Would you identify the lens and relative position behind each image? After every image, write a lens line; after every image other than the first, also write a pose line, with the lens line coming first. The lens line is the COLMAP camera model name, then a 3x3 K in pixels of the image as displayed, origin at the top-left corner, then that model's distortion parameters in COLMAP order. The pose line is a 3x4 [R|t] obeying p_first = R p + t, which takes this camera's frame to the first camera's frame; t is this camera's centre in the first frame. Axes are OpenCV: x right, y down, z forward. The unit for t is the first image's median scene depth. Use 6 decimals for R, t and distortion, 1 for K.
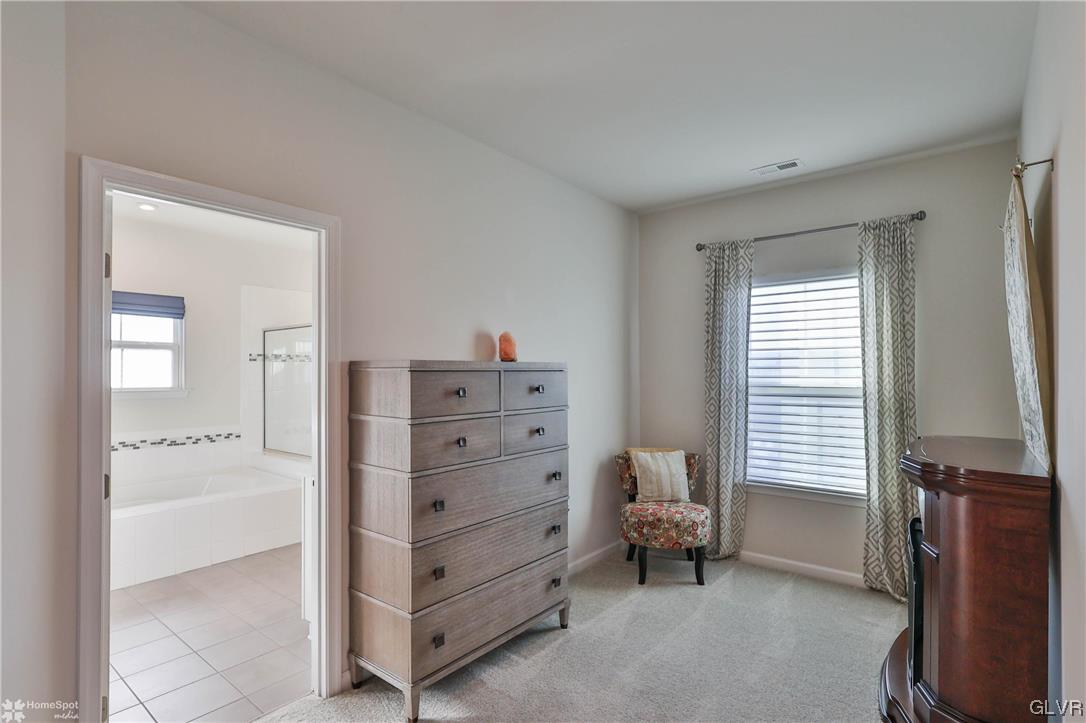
lens RADIAL K [[551.3, 0, 545.7], [0, 551.3, 371.0], [0, 0, 1]] dist [0.003887, 0.000302]
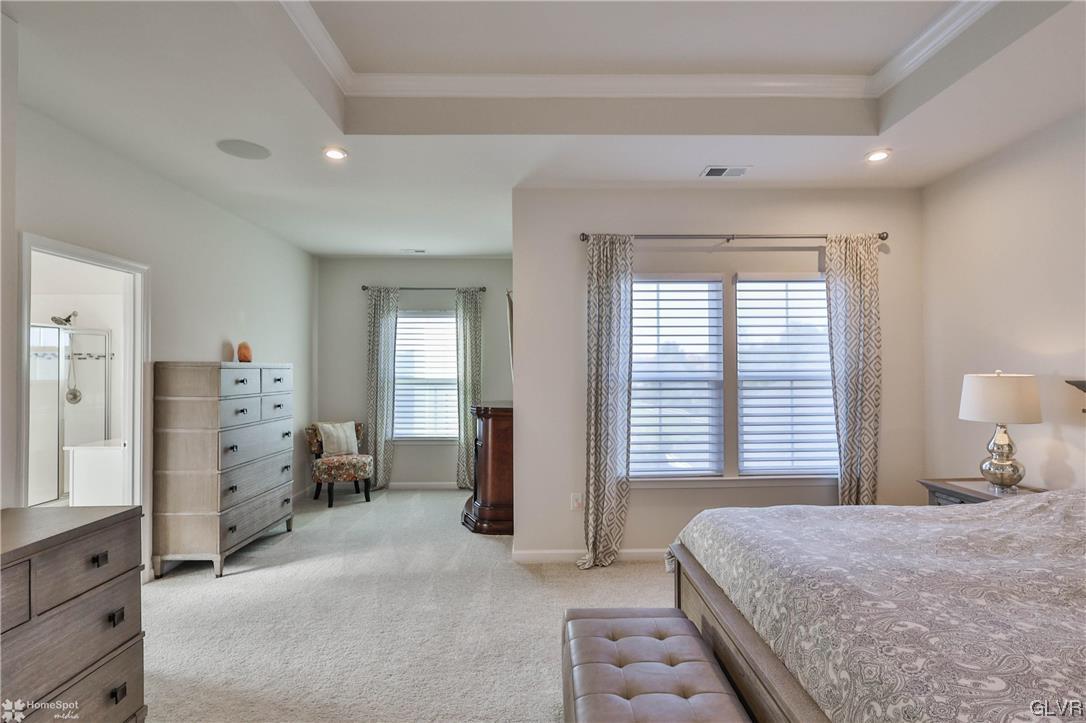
lens RADIAL K [[551.3, 0, 533.8], [0, 551.3, 367.0], [0, 0, 1]] dist [0.003887, 0.000302]
pose [[0.794522, 0.007114, 0.607193, -0.297222], [-0.004552, 0.999973, -0.005760, 0.001157], [-0.607218, 0.001812, 0.794533, -0.540221]]
